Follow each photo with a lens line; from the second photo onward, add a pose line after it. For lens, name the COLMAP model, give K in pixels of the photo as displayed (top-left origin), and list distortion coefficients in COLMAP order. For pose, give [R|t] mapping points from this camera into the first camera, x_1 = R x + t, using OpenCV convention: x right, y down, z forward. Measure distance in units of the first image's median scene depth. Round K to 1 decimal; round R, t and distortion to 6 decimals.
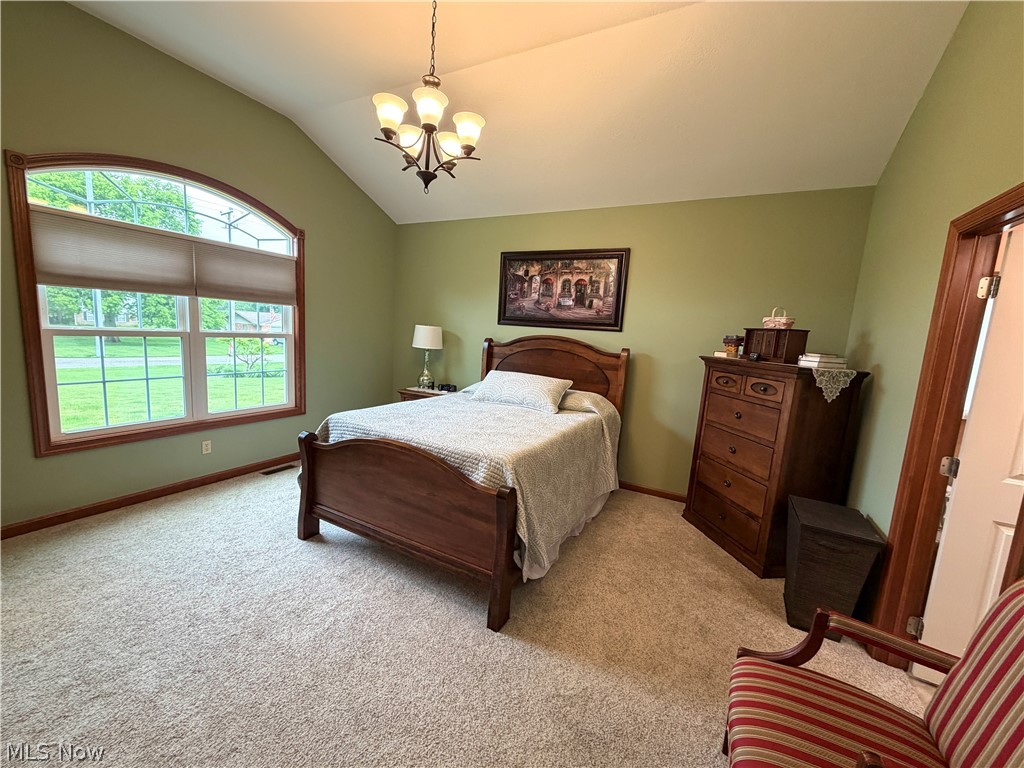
lens RADIAL K [[406.4, 0, 511.5], [0, 406.4, 386.0], [0, 0, 1]] dist [-0.002416, 0.000242]
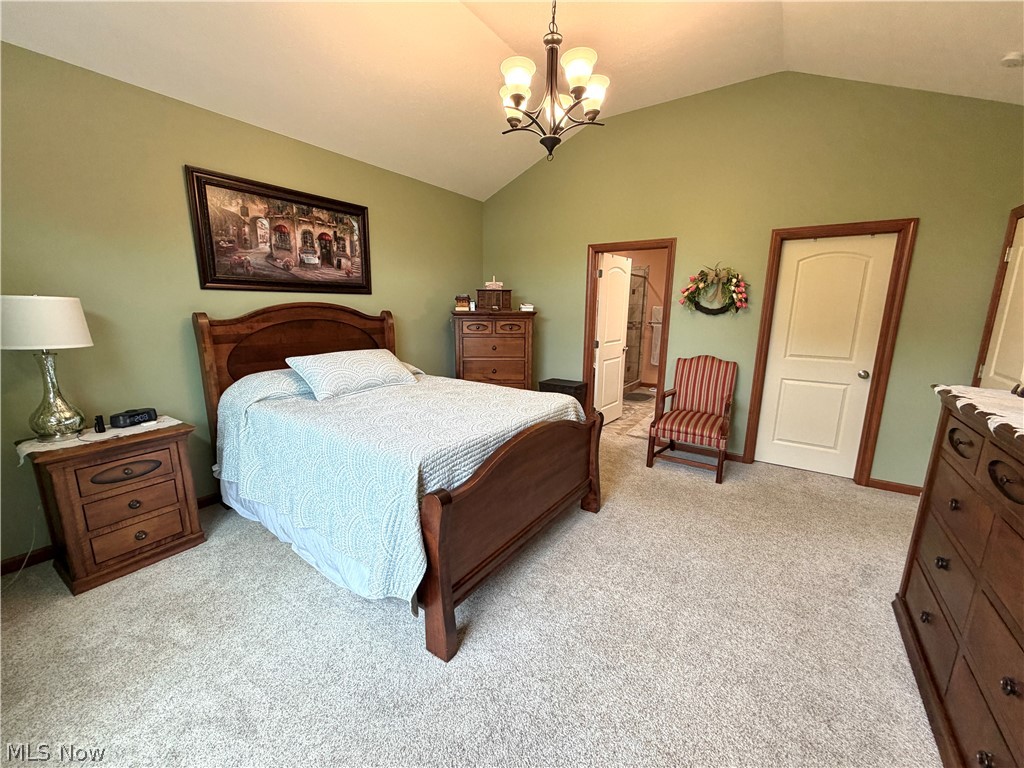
lens RADIAL K [[406.4, 0, 509.5], [0, 406.4, 385.3], [0, 0, 1]] dist [-0.002416, 0.000242]
pose [[0.112907, -0.253621, 0.960692, -0.671065], [0.136156, 0.961703, 0.237886, -0.105340], [-0.984232, 0.103945, 0.143115, 0.525921]]
